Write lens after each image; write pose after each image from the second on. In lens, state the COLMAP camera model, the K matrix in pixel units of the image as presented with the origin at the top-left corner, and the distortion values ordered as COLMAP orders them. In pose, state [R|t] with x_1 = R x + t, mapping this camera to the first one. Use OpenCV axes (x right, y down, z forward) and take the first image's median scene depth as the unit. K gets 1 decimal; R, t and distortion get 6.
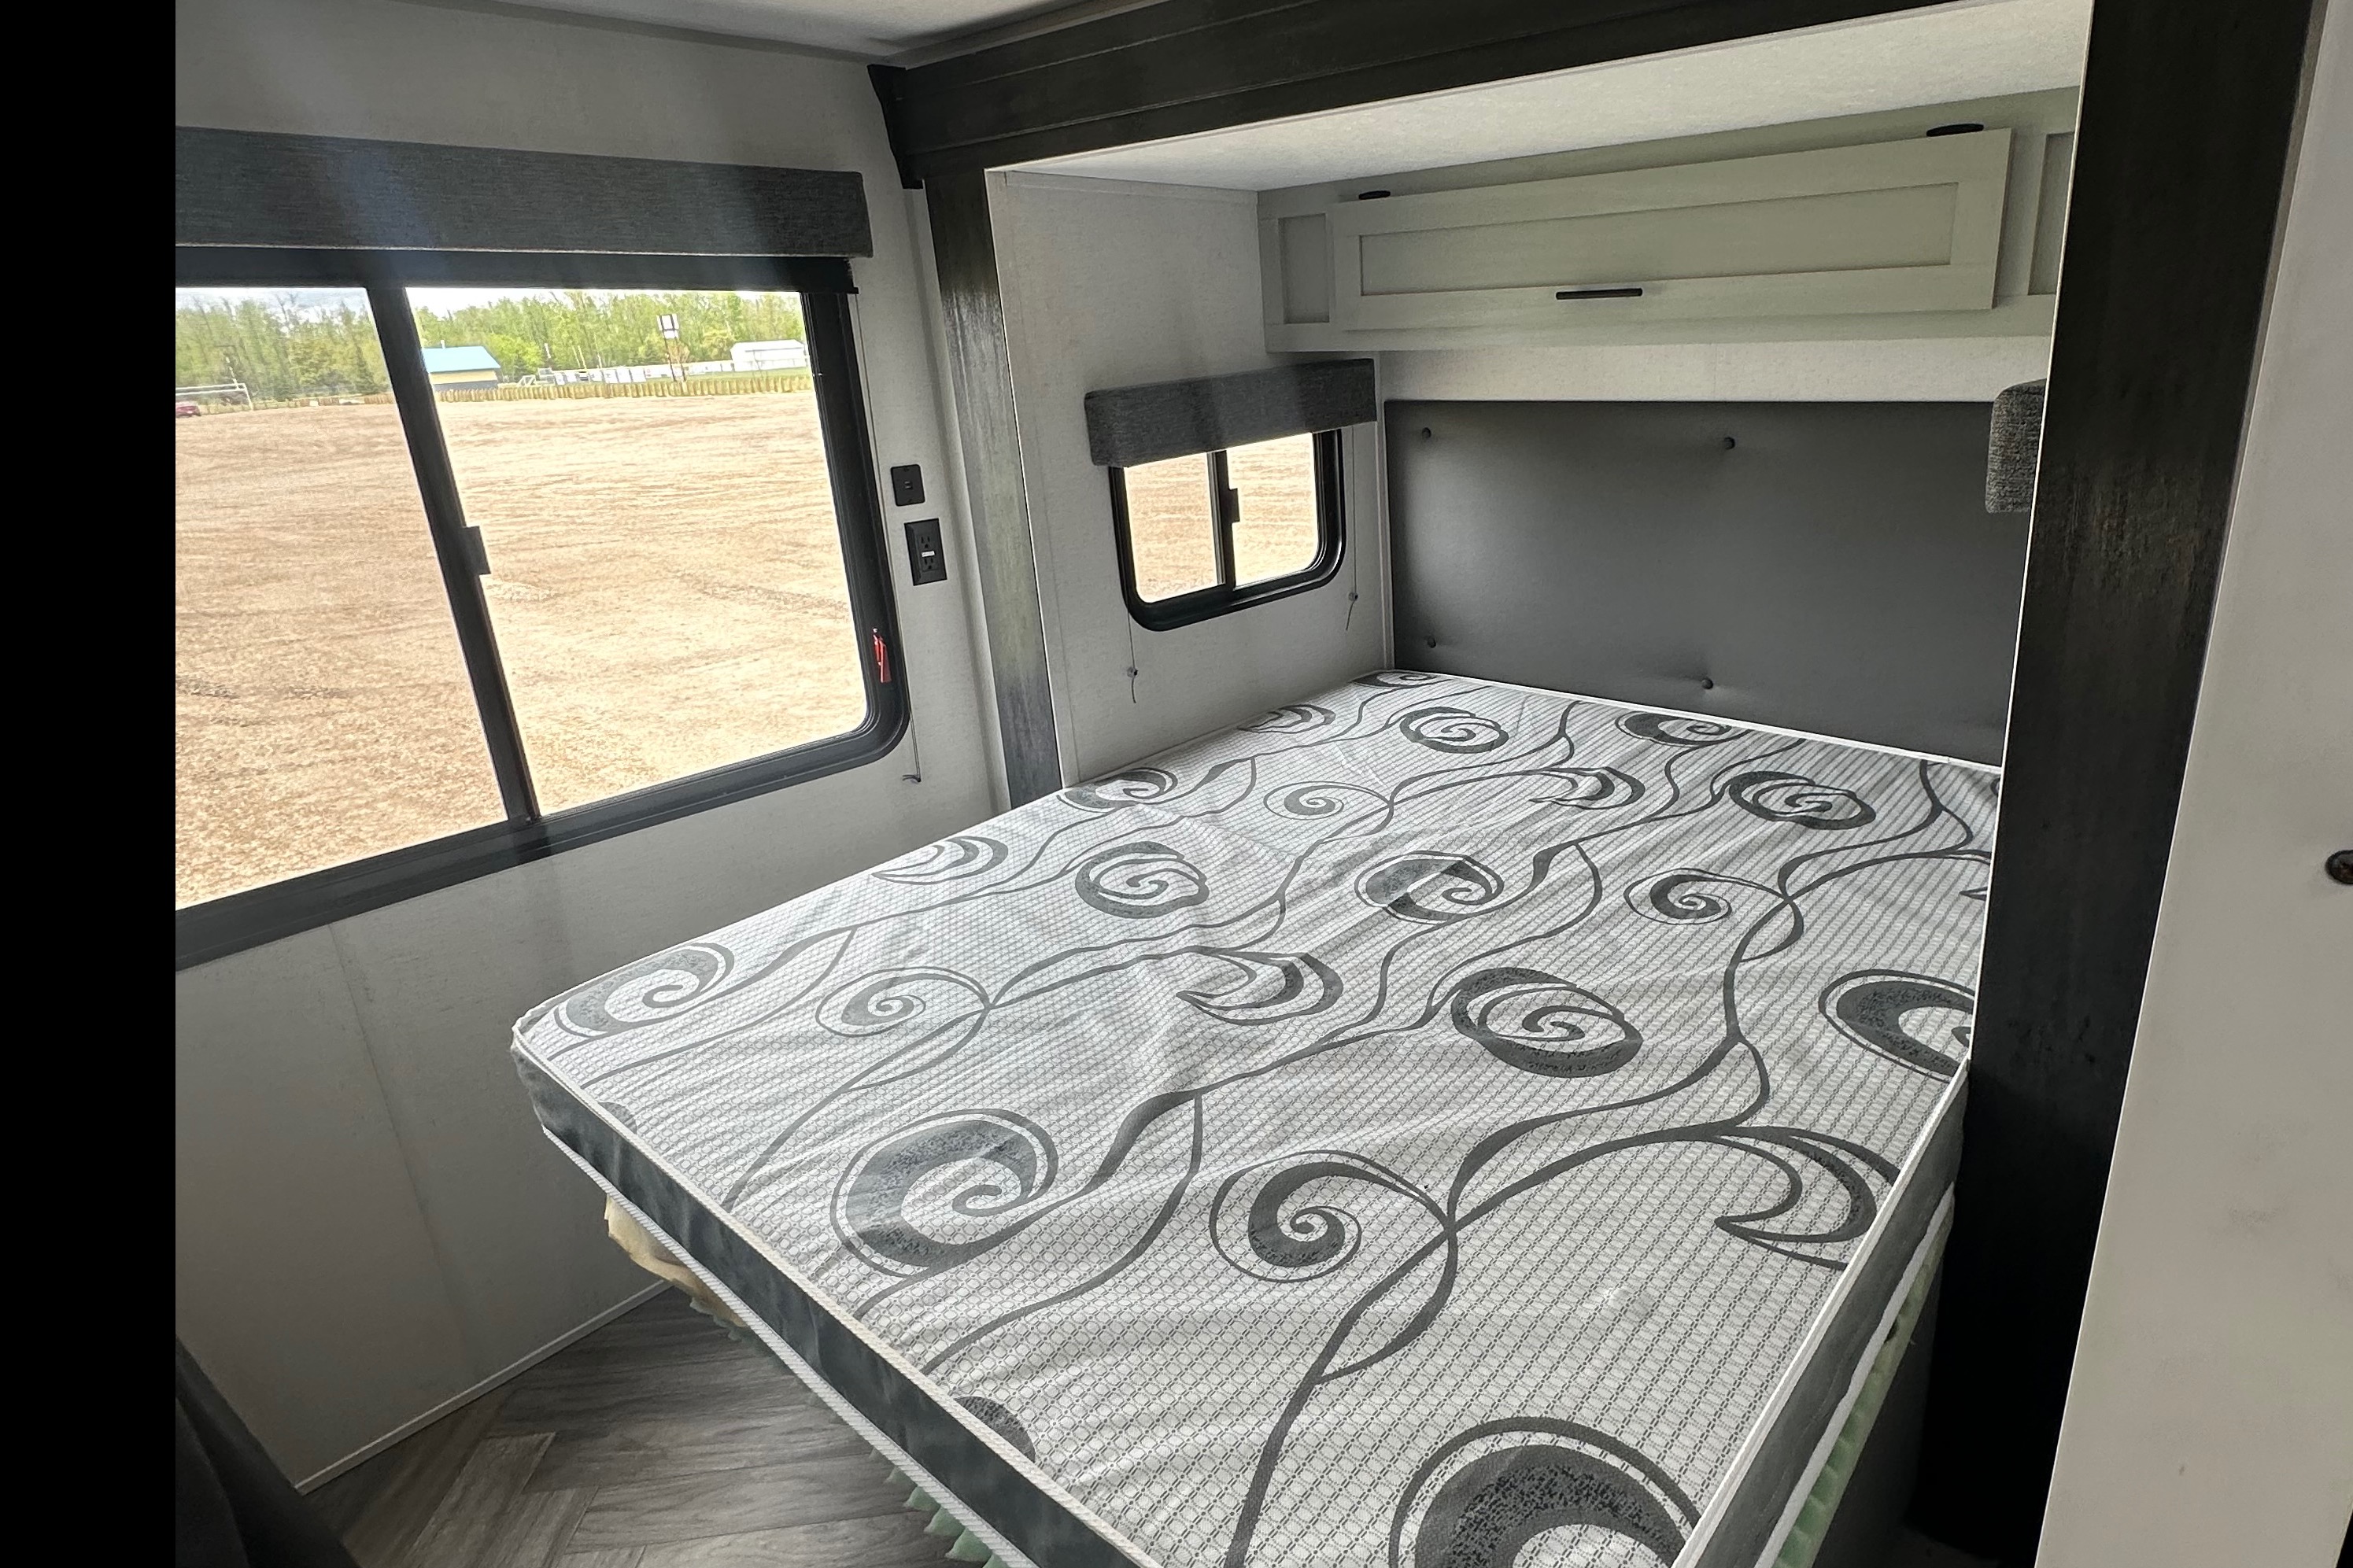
lens RADIAL K [[1000.9, 0, 1163.8], [0, 1000.9, 775.0], [0, 0, 1]] dist [-0.003605, -0.000213]
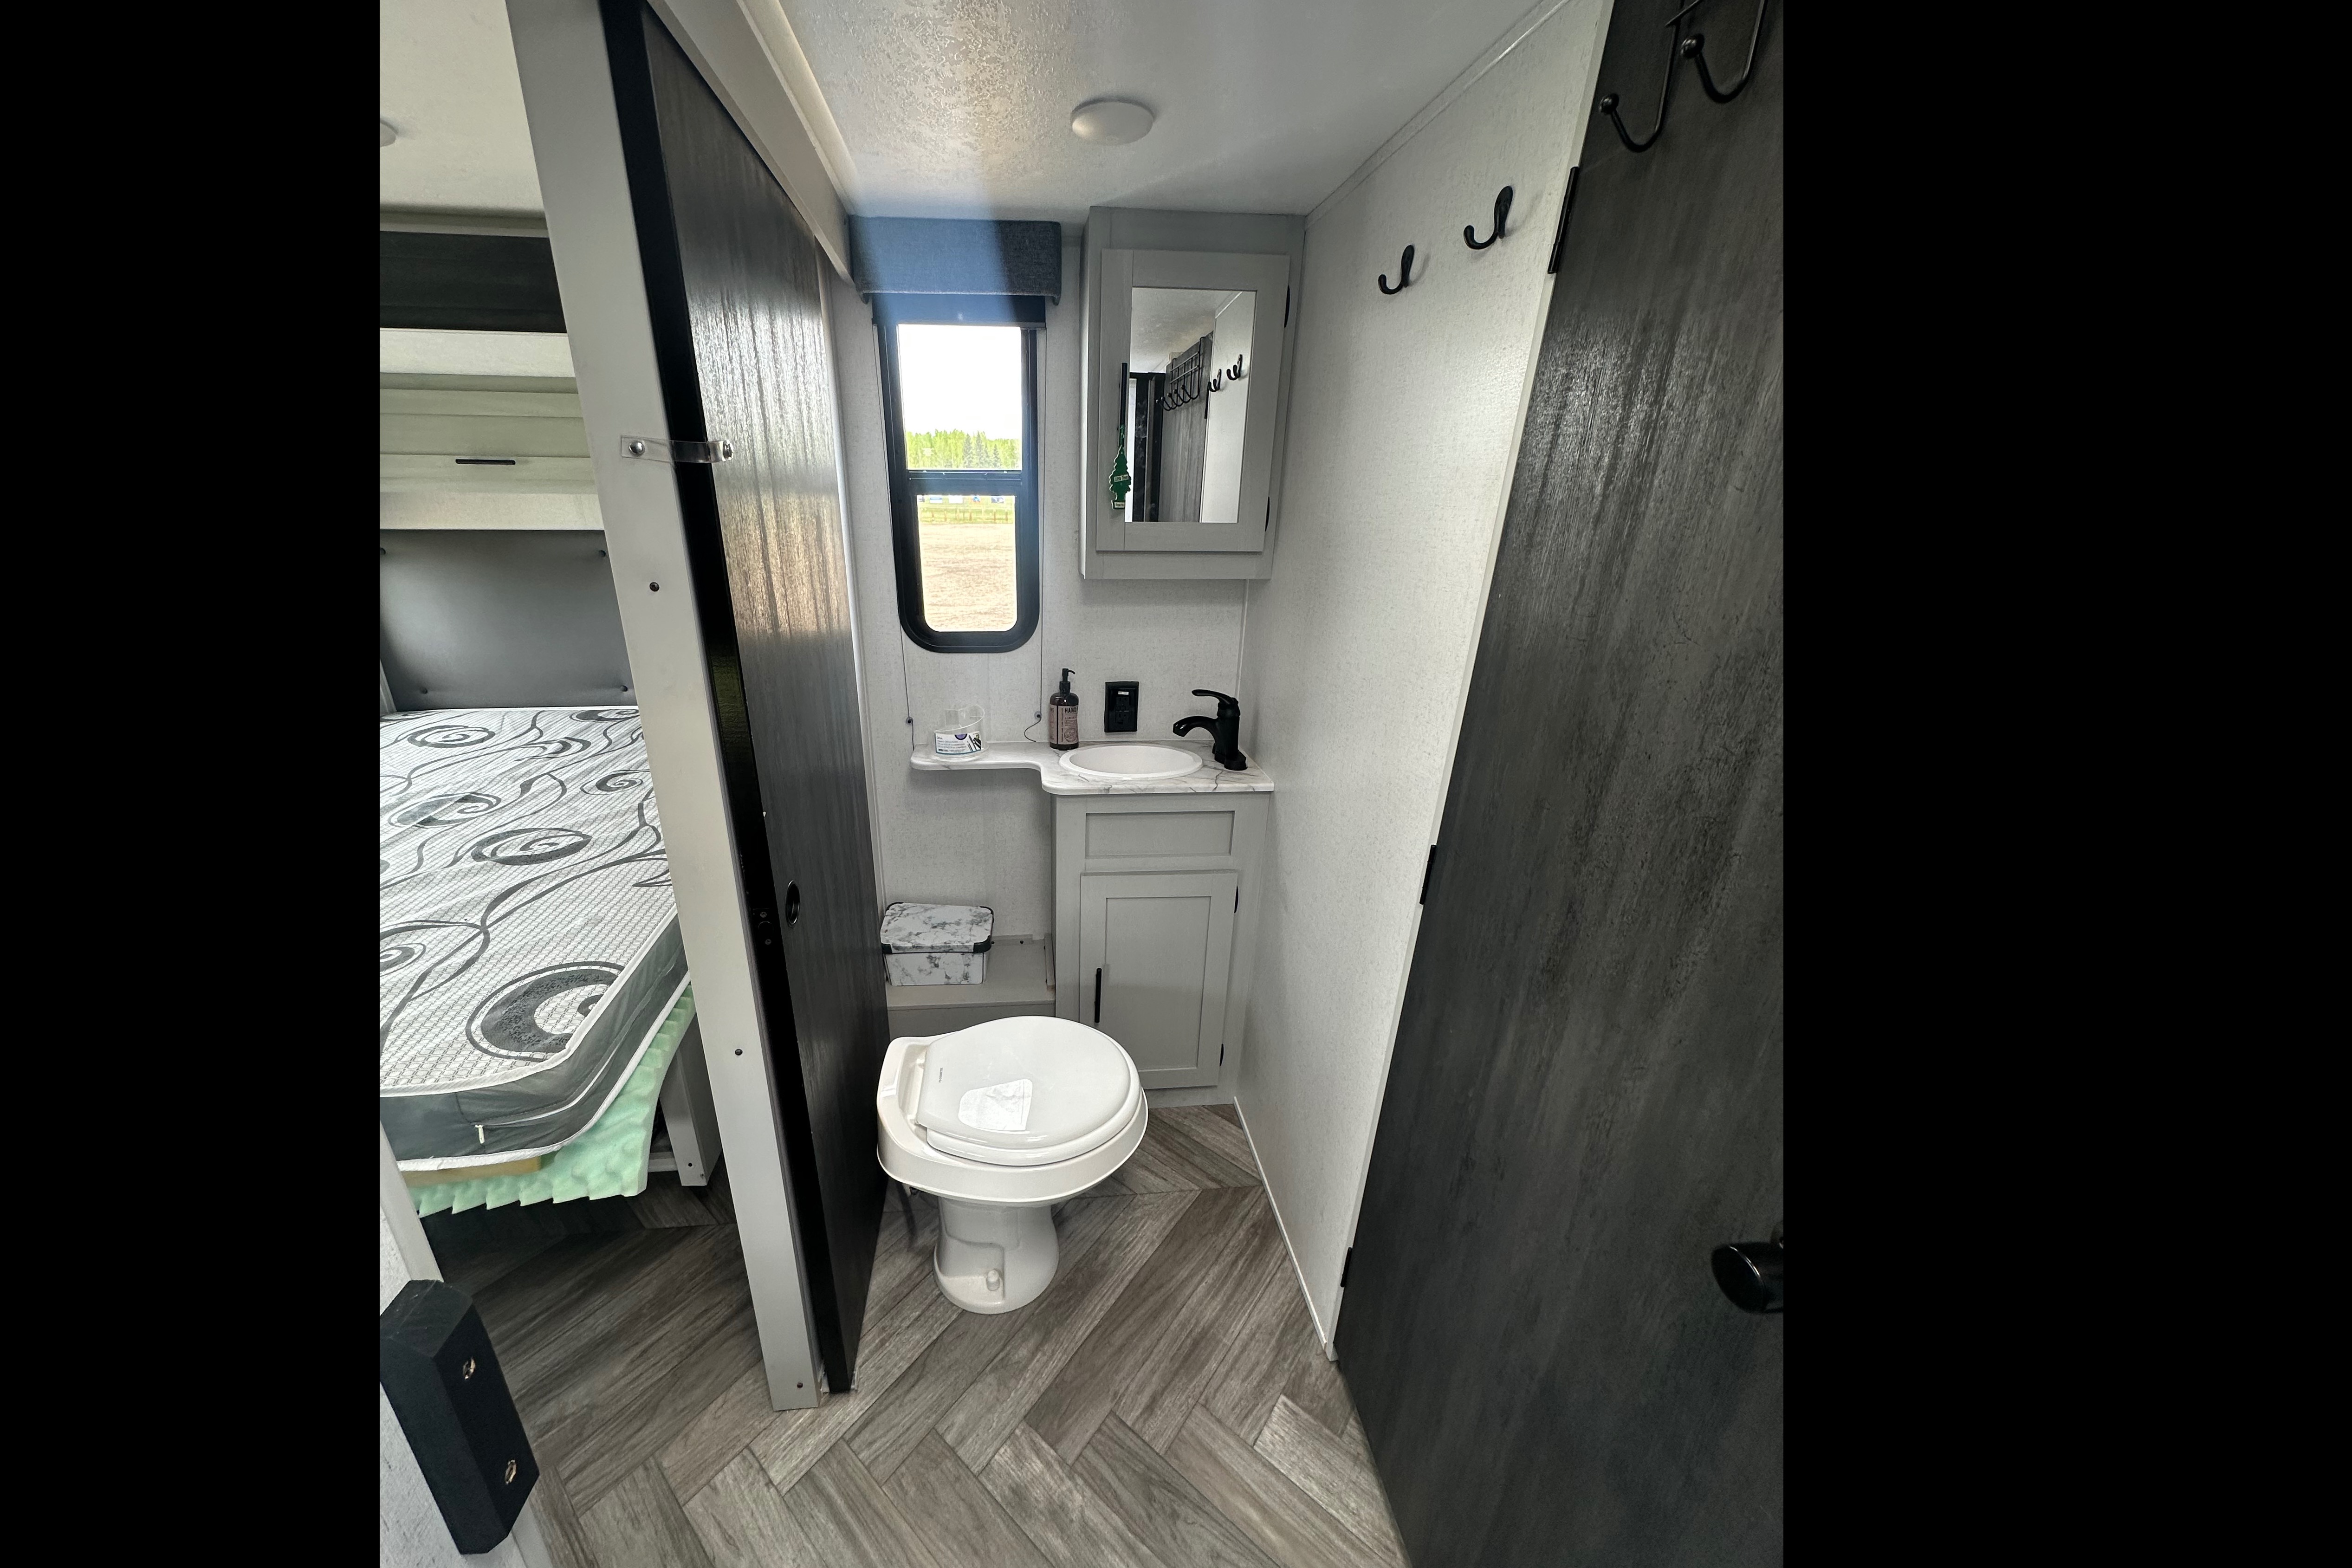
lens RADIAL K [[1000.6, 0, 1167.8], [0, 1000.6, 786.3], [0, 0, 1]] dist [-0.003605, -0.000213]
pose [[0.649641, -0.162135, 0.742751, -0.151144], [0.292407, 0.955126, -0.047257, 0.476641], [-0.701758, 0.247885, 0.667898, -0.823376]]
